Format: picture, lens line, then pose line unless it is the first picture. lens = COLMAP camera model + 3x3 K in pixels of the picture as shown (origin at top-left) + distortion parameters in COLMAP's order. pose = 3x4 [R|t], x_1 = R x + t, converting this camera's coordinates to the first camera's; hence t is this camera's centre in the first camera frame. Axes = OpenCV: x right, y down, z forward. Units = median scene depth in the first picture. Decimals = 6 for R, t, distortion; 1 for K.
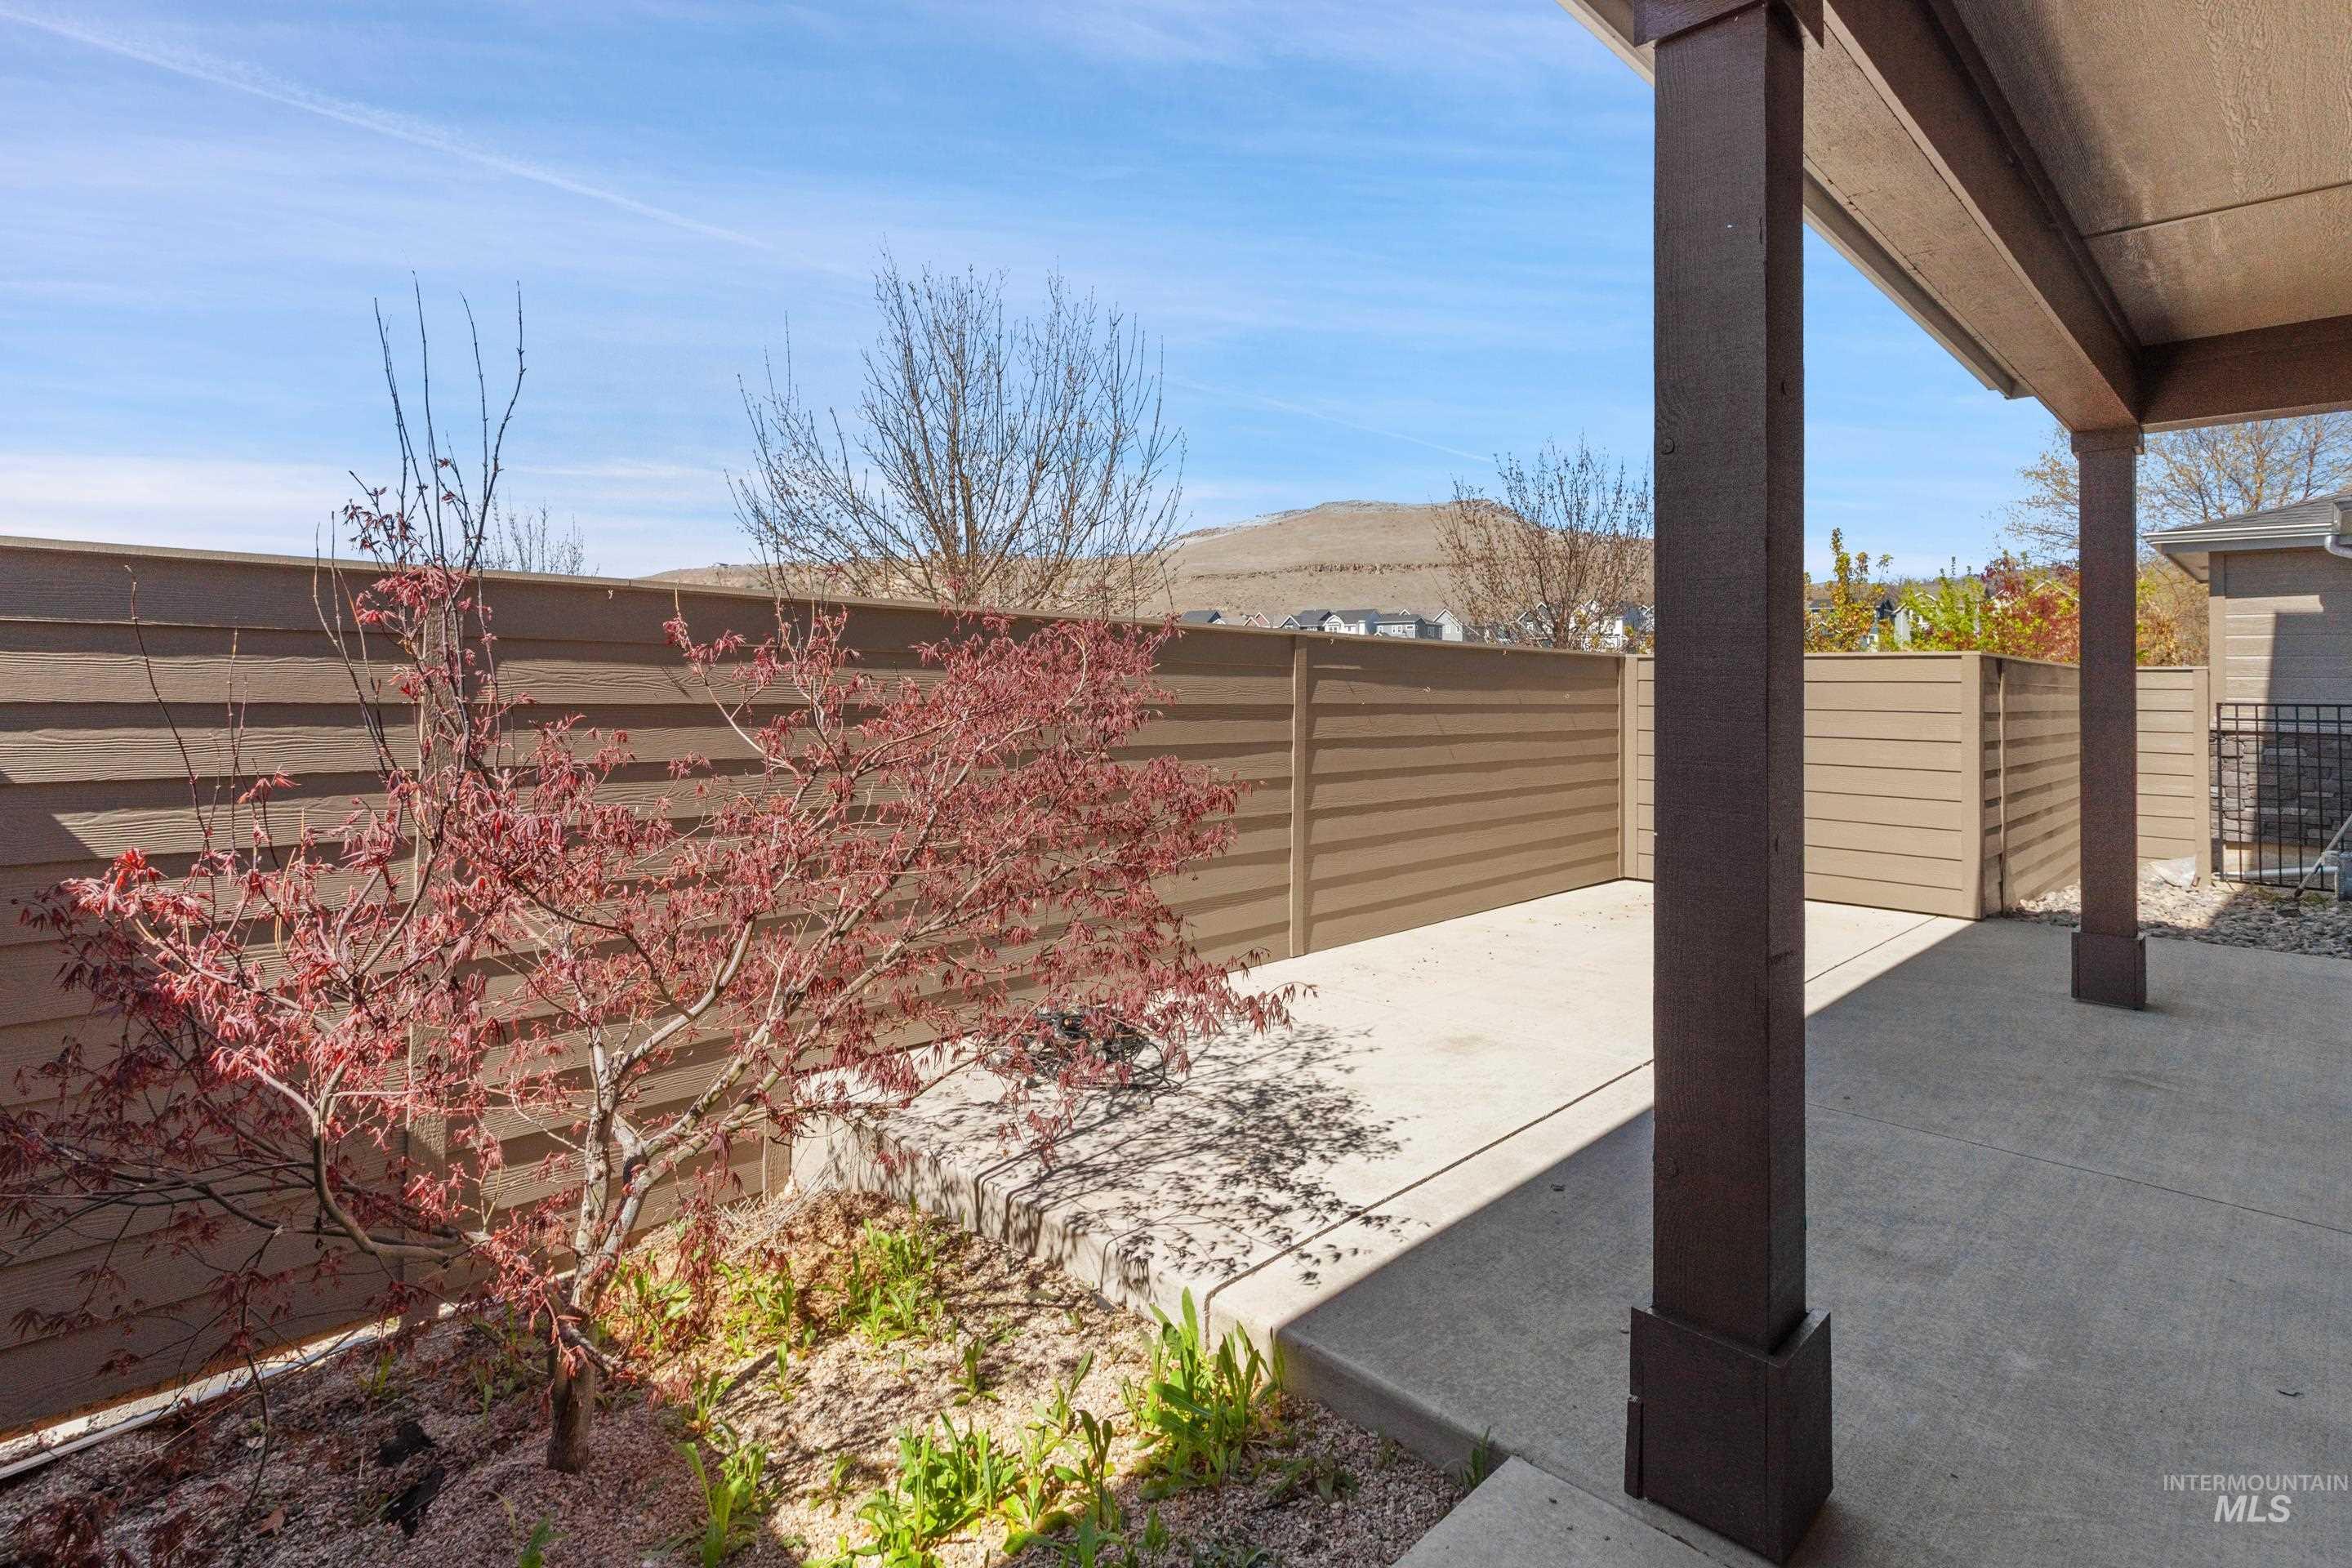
lens RADIAL K [[1136.5, 0, 1174.0], [0, 1136.5, 692.3], [0, 0, 1]] dist [0.000148, 0.000024]
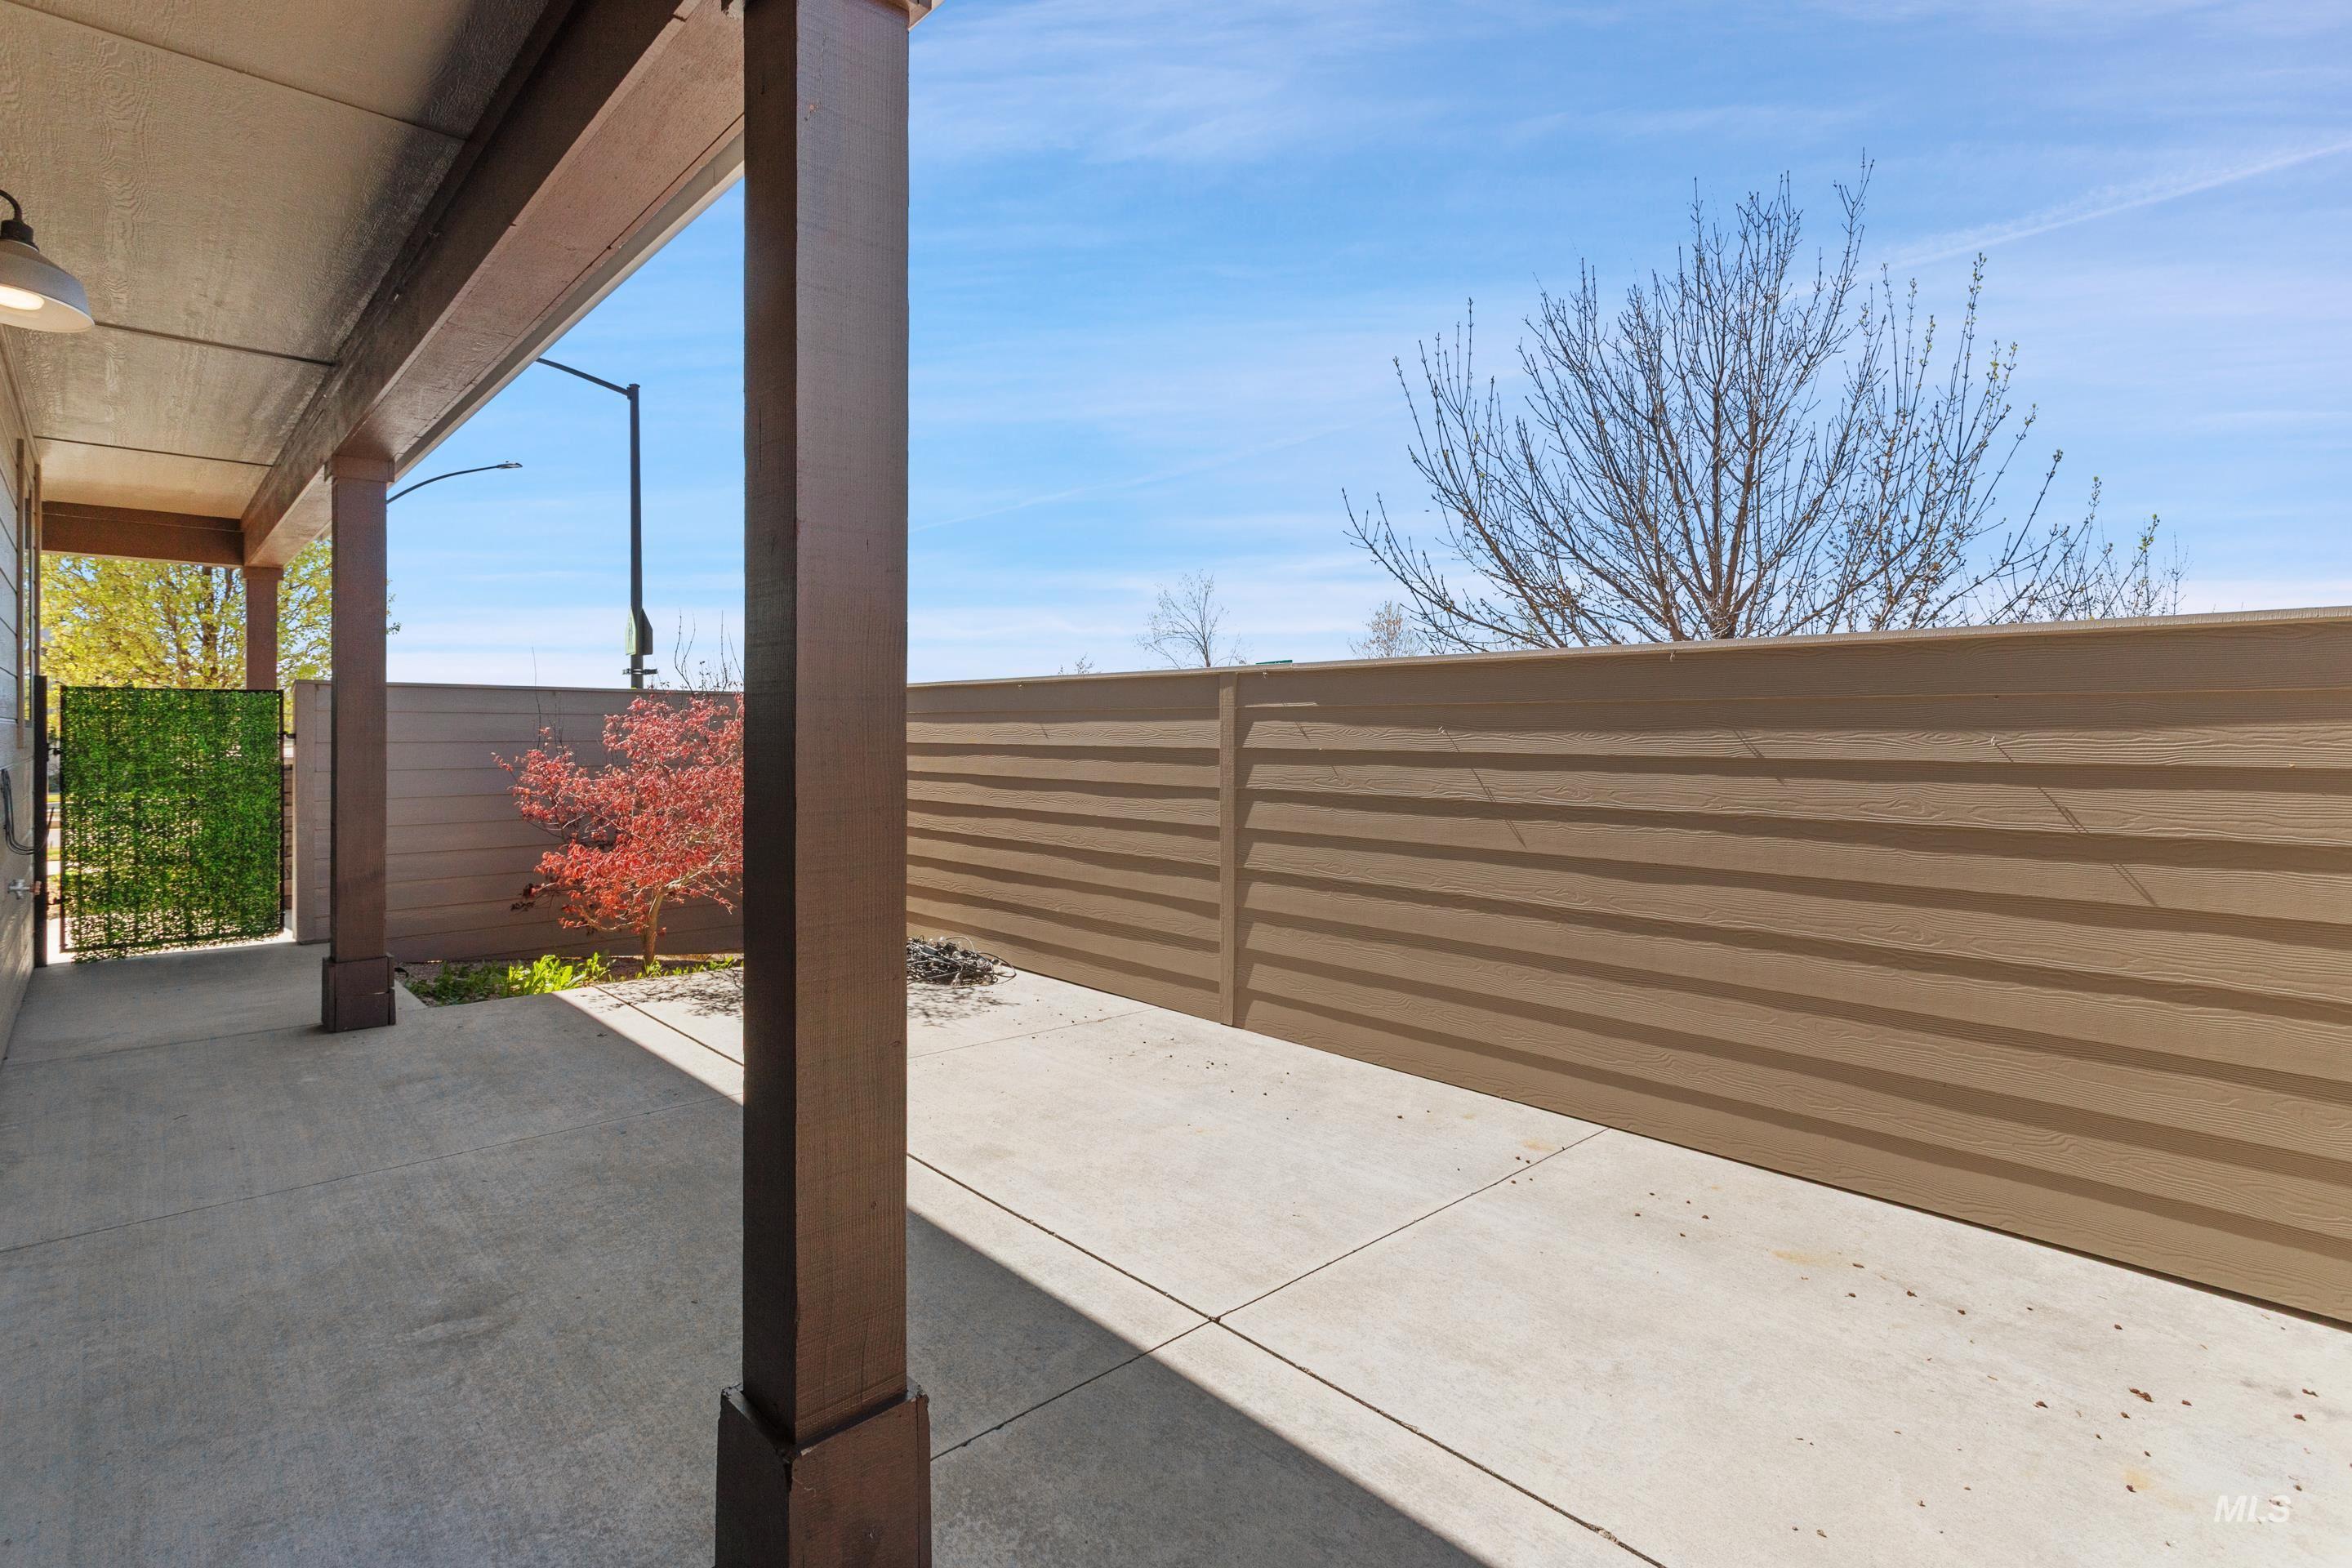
lens RADIAL K [[1147.2, 0, 1182.0], [0, 1147.2, 751.5], [0, 0, 1]] dist [0.000284, -0.000017]
pose [[-0.028373, 0.009178, -0.999555, 1.015849], [-0.003771, 0.999950, 0.009289, 0.004442], [0.999590, 0.004033, -0.028337, 0.978287]]
